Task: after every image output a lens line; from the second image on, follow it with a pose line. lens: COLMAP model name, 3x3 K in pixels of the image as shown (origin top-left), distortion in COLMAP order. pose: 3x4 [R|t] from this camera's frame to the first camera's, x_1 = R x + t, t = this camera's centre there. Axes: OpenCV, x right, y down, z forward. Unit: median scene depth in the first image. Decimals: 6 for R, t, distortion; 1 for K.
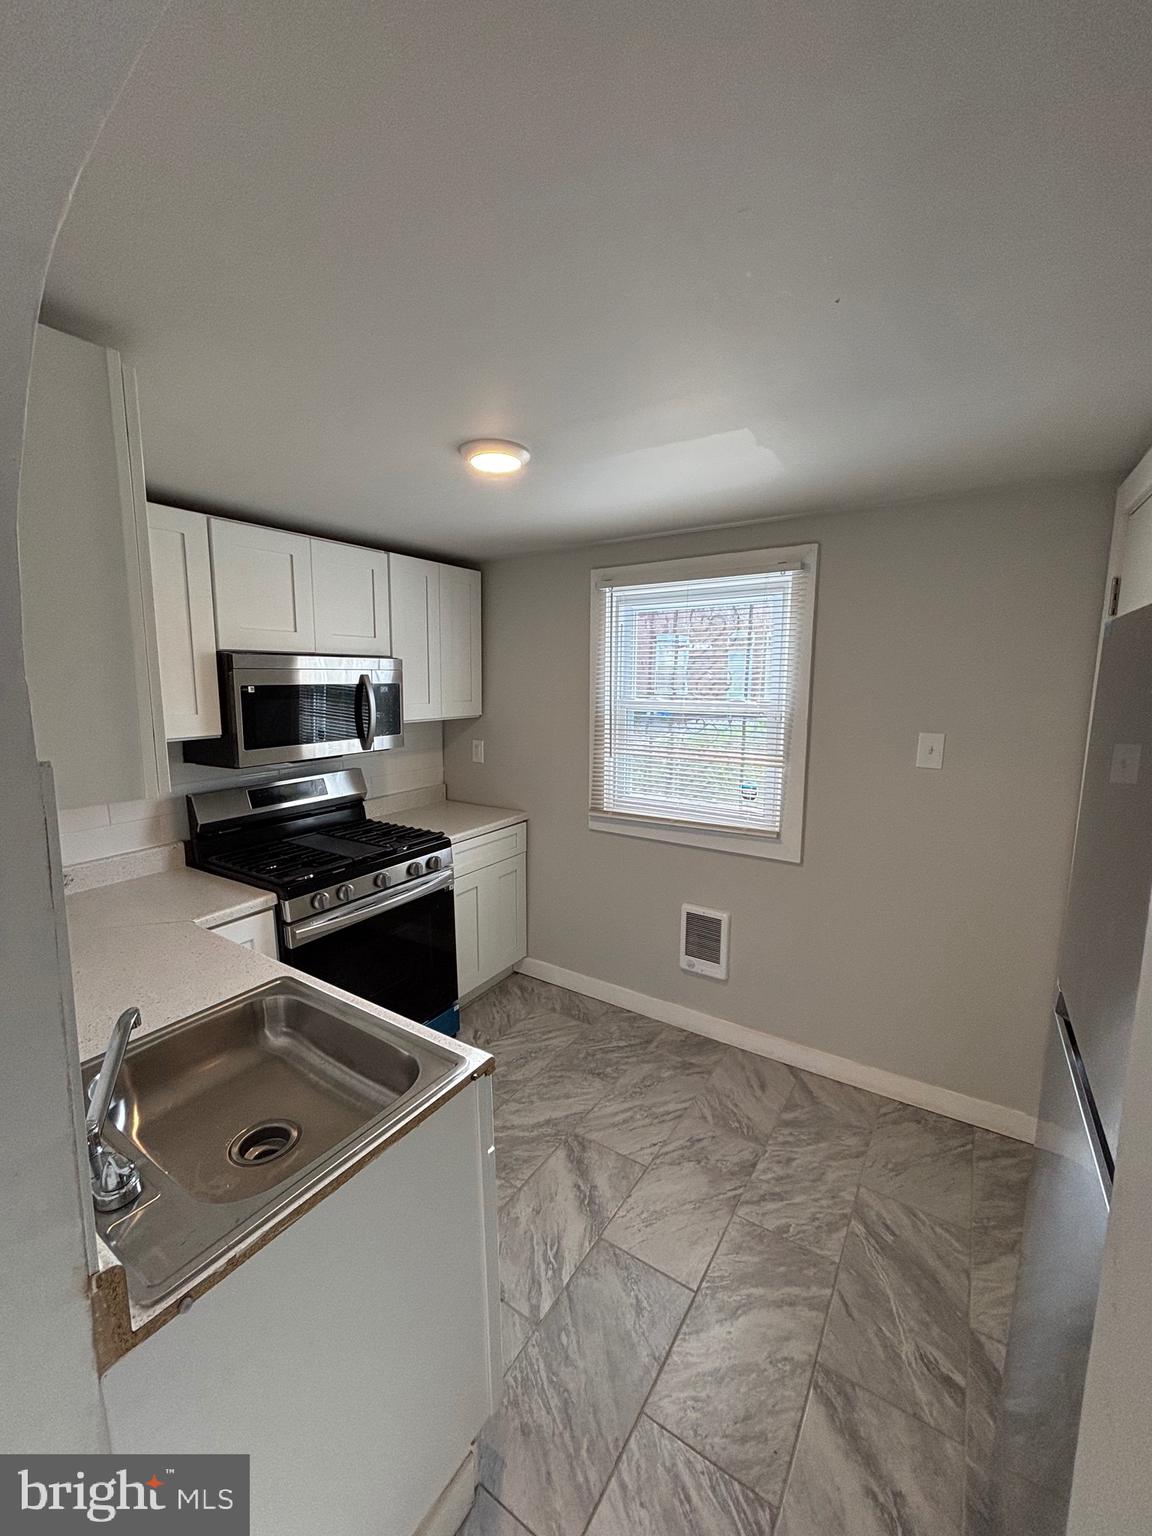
lens RADIAL K [[620.8, 0, 576.5], [0, 620.8, 762.0], [0, 0, 1]] dist [0.009759, -0.000609]
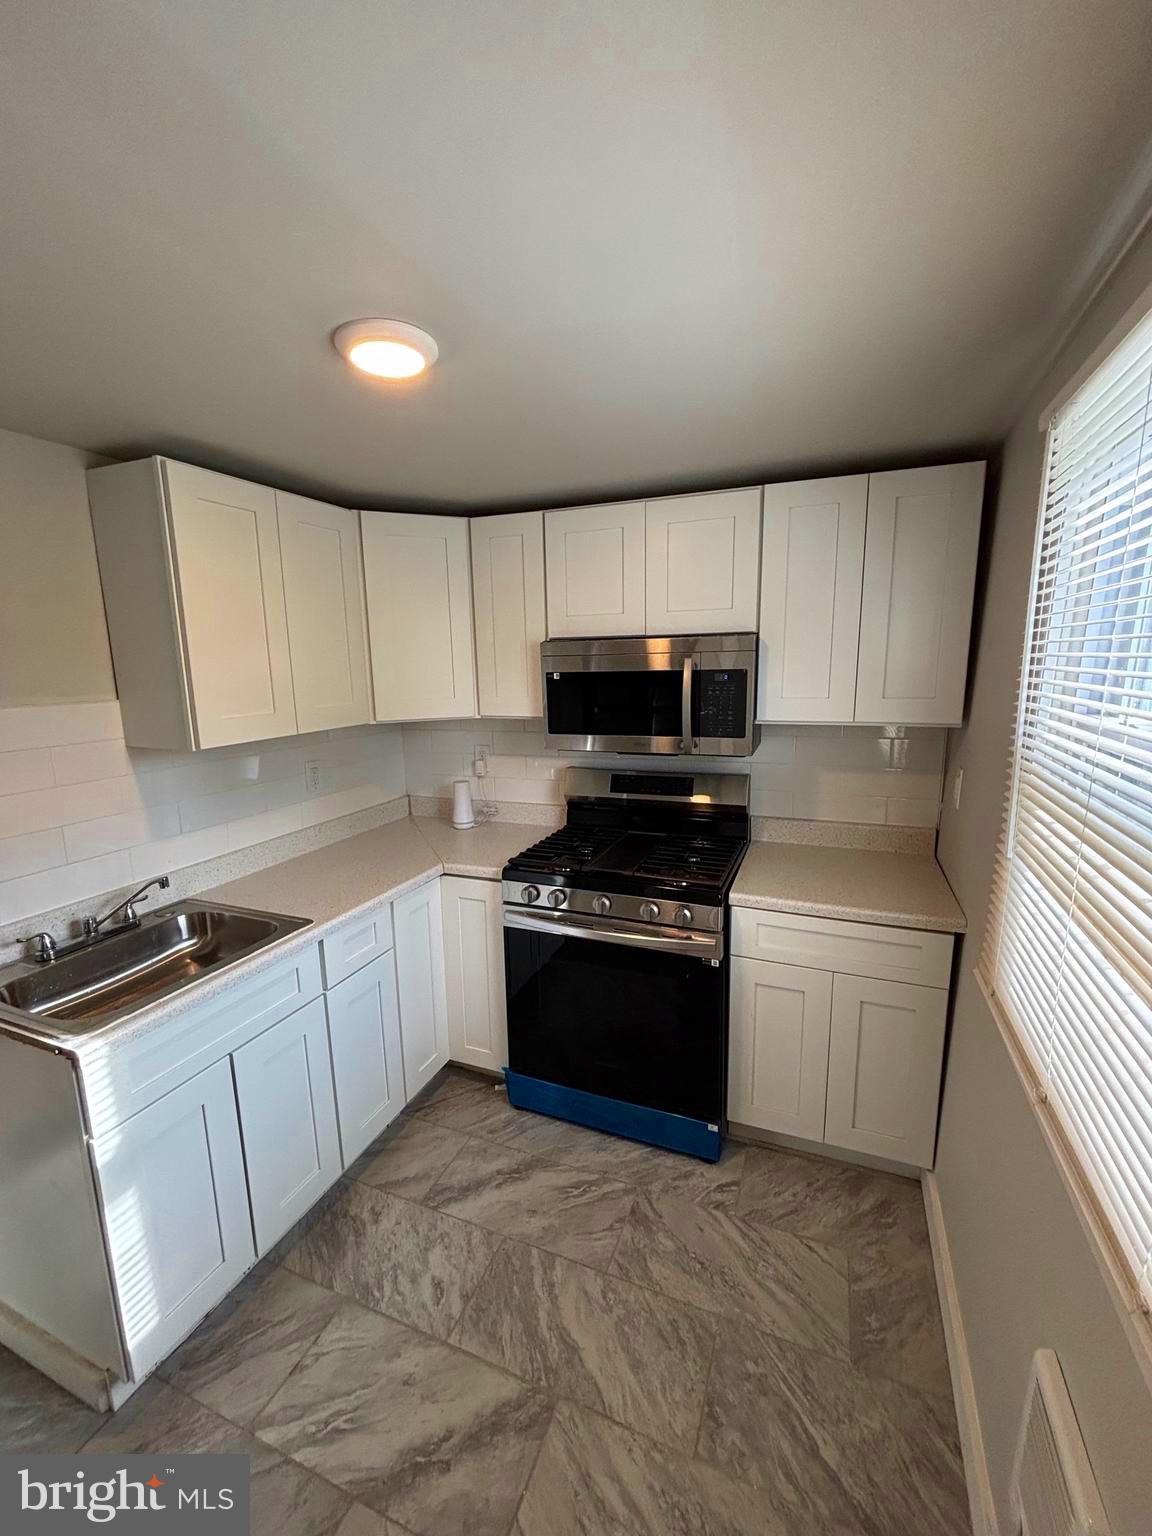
lens RADIAL K [[620.8, 0, 585.7], [0, 620.8, 766.2], [0, 0, 1]] dist [0.009759, -0.000609]
pose [[0.199536, 0.168142, -0.965357, 0.546180], [-0.115292, 0.982354, 0.147272, -0.137810], [0.973084, 0.081911, 0.215401, 0.914823]]
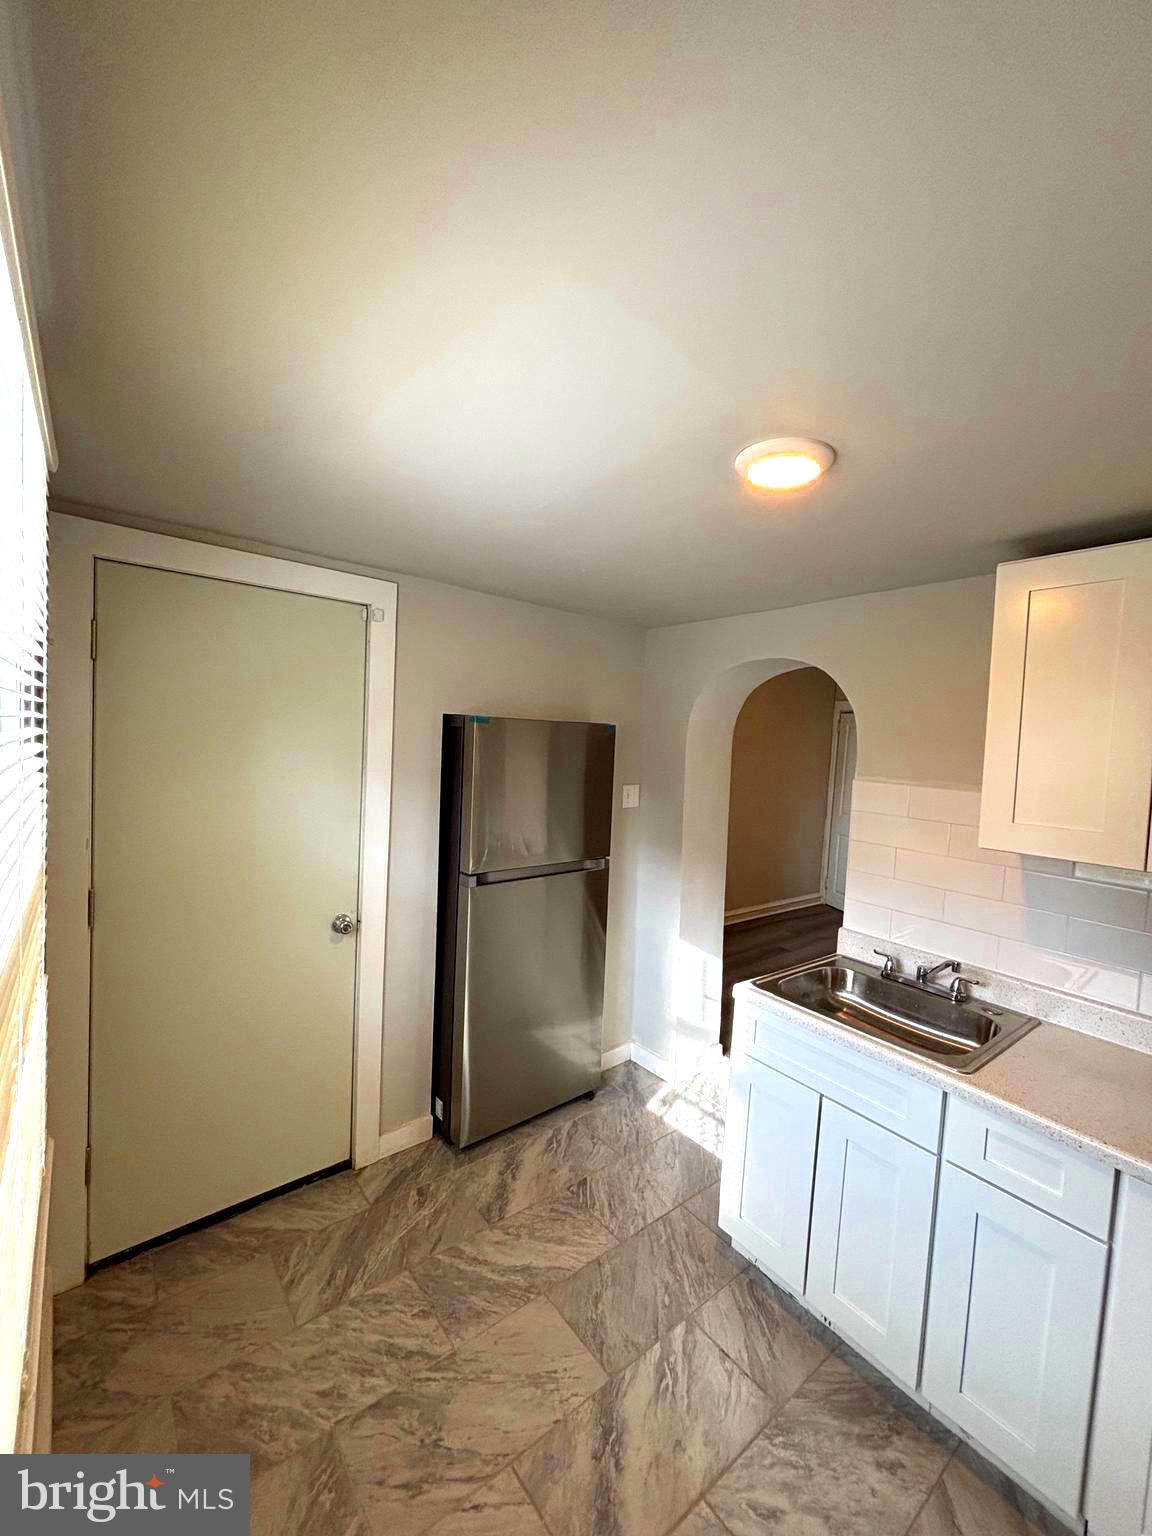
lens RADIAL K [[620.8, 0, 571.2], [0, 620.8, 772.5], [0, 0, 1]] dist [0.009759, -0.000609]
pose [[-0.948713, -0.066100, 0.309152, -0.112373], [-0.006714, 0.981889, 0.189337, -0.222123], [-0.316068, 0.177551, -0.931974, 1.500097]]
